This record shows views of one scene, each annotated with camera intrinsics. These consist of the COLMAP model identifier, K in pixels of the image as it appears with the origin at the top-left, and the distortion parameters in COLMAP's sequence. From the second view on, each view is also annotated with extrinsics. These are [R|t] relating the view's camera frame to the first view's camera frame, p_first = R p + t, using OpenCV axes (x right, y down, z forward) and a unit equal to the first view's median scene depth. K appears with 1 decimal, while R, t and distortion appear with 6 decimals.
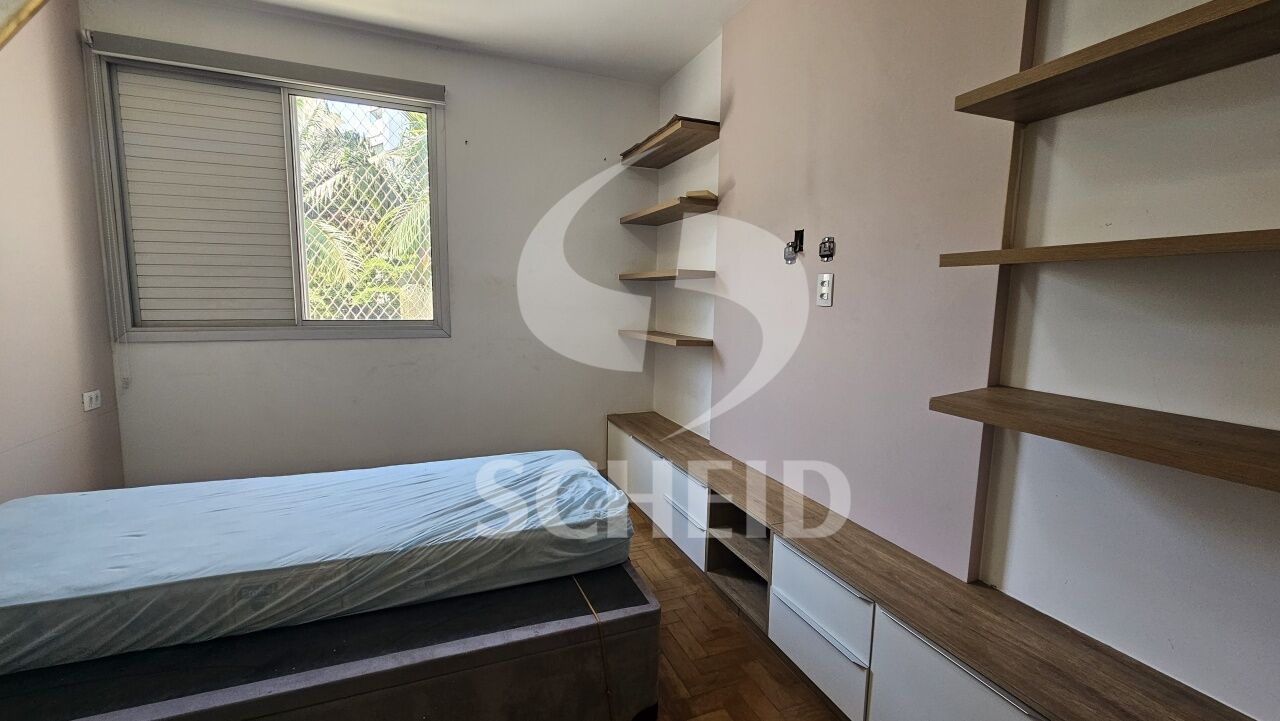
lens RADIAL K [[526.3, 0, 641.0], [0, 526.3, 355.8], [0, 0, 1]] dist [0.003312, -0.000388]
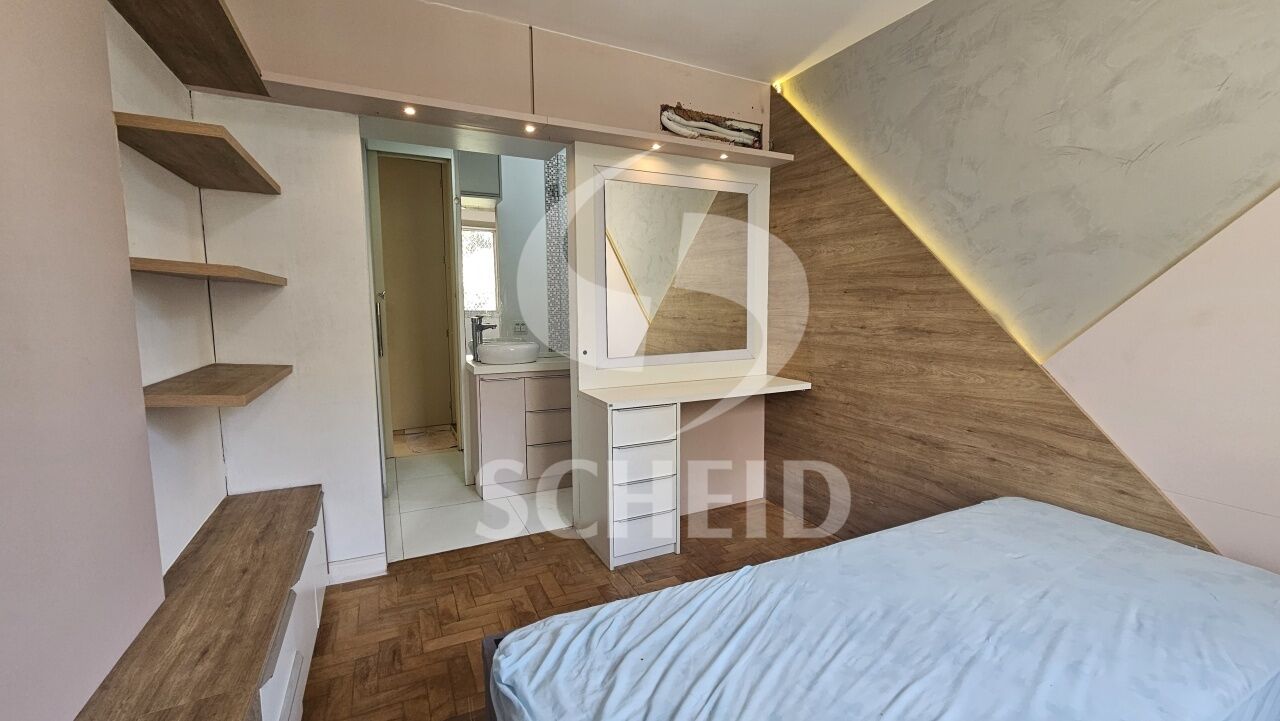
lens RADIAL K [[526.3, 0, 648.9], [0, 526.3, 359.4], [0, 0, 1]] dist [0.003312, -0.000388]
pose [[-0.996780, -0.007101, -0.079869, -0.131216], [-0.024409, 0.975669, 0.217886, -0.161282], [0.076378, 0.219134, -0.972701, 1.332548]]
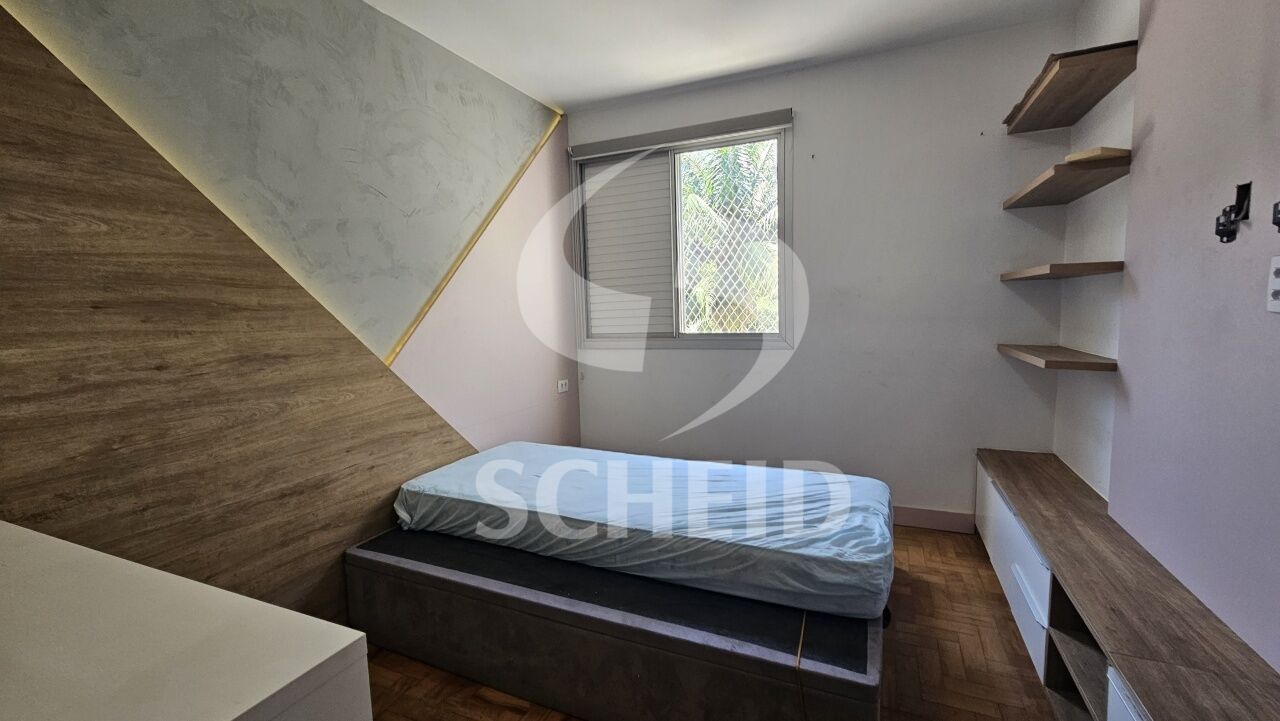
lens RADIAL K [[526.3, 0, 650.3], [0, 526.3, 361.3], [0, 0, 1]] dist [0.003312, -0.000388]
pose [[0.697902, 0.037726, -0.715199, 0.262765], [-0.040114, 0.999103, 0.013558, -0.021056], [0.715069, 0.019228, 0.698790, 0.112541]]
